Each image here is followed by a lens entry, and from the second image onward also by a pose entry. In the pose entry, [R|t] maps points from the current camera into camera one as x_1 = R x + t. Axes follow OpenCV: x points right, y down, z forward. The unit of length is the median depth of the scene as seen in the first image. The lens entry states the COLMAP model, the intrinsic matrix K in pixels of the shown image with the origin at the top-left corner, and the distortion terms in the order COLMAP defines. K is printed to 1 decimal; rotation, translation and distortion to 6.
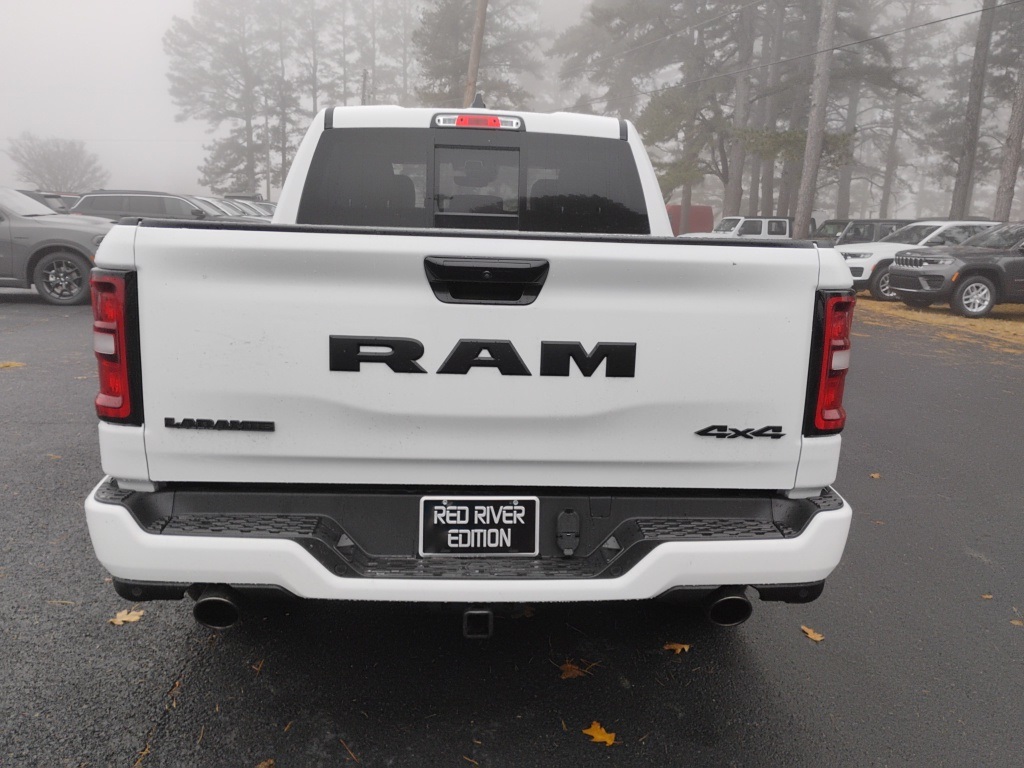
lens RADIAL K [[862.3, 0, 513.0], [0, 862.3, 385.9], [0, 0, 1]] dist [0.057383, -0.065458]
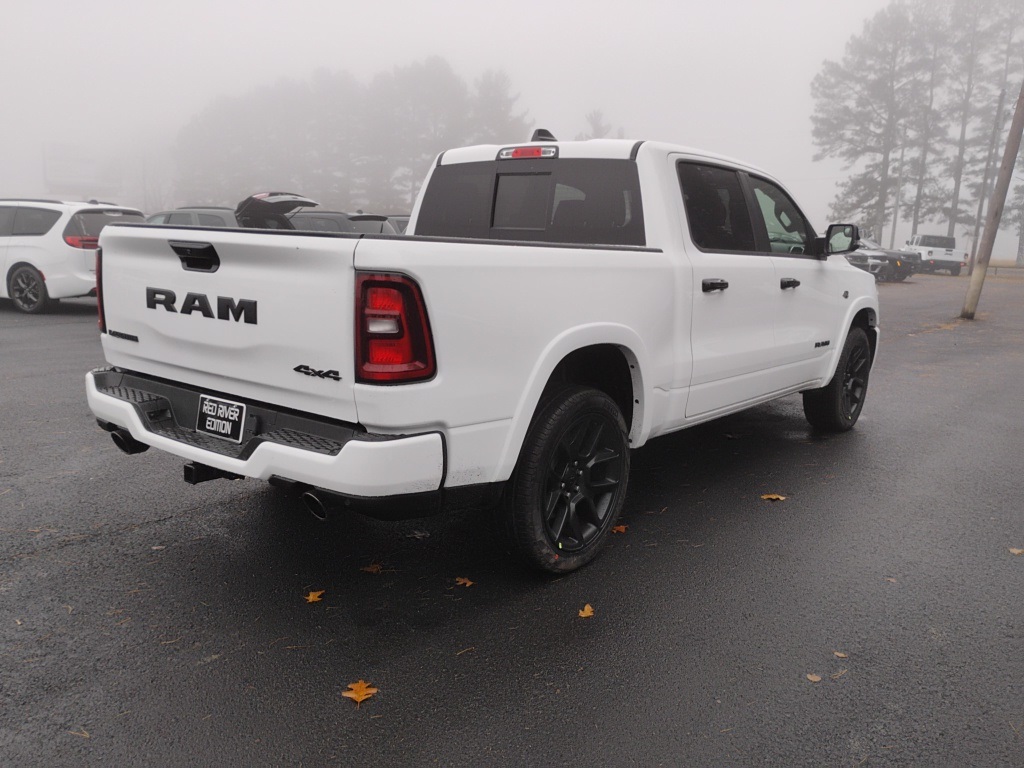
lens RADIAL K [[862.3, 0, 513.1], [0, 862.3, 385.1], [0, 0, 1]] dist [0.057383, -0.065458]
pose [[0.743998, 0.108946, -0.659240, 0.780678], [-0.136812, 0.990553, 0.009297, 0.010149], [0.654025, 0.083275, 0.751875, 0.098140]]
